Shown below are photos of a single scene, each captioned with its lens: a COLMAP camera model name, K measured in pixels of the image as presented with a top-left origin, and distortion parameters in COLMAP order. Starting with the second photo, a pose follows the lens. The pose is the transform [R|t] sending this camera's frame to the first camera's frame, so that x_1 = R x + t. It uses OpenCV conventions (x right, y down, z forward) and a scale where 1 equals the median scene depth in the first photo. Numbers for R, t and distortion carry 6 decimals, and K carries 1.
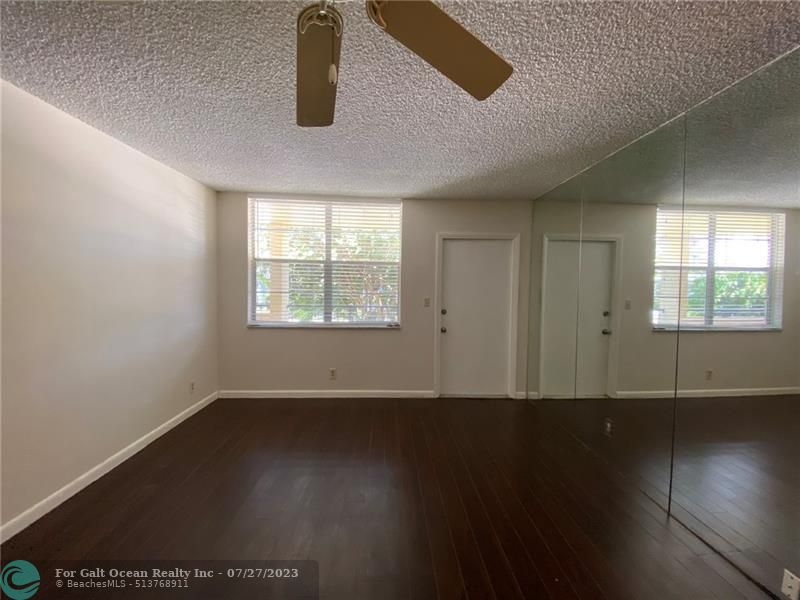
lens RADIAL K [[323.8, 0, 400.7], [0, 323.8, 297.7], [0, 0, 1]] dist [0.030134, -0.023623]
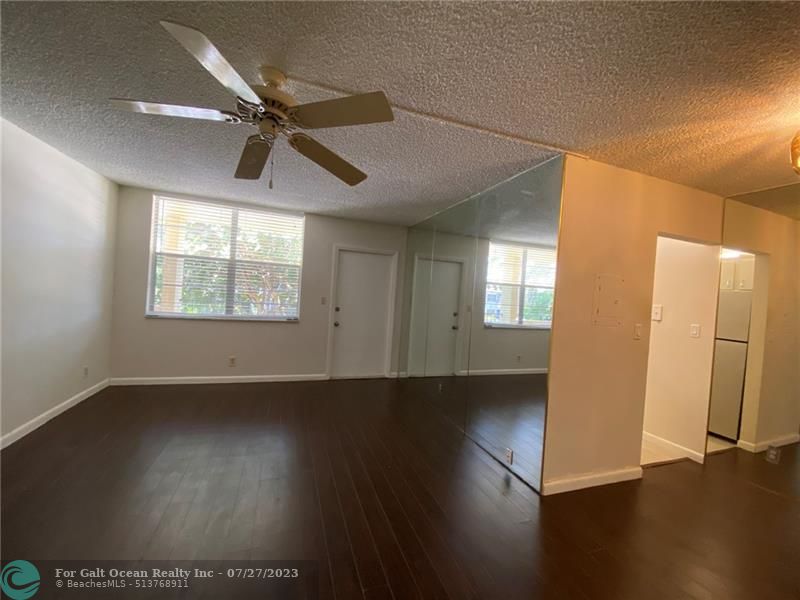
lens RADIAL K [[323.8, 0, 400.7], [0, 323.8, 297.7], [0, 0, 1]] dist [0.030134, -0.023623]
pose [[0.954284, 0.044161, 0.295621, -0.000507], [-0.041660, 0.999023, -0.014758, 0.008919], [-0.295984, 0.001768, 0.955191, -0.244079]]
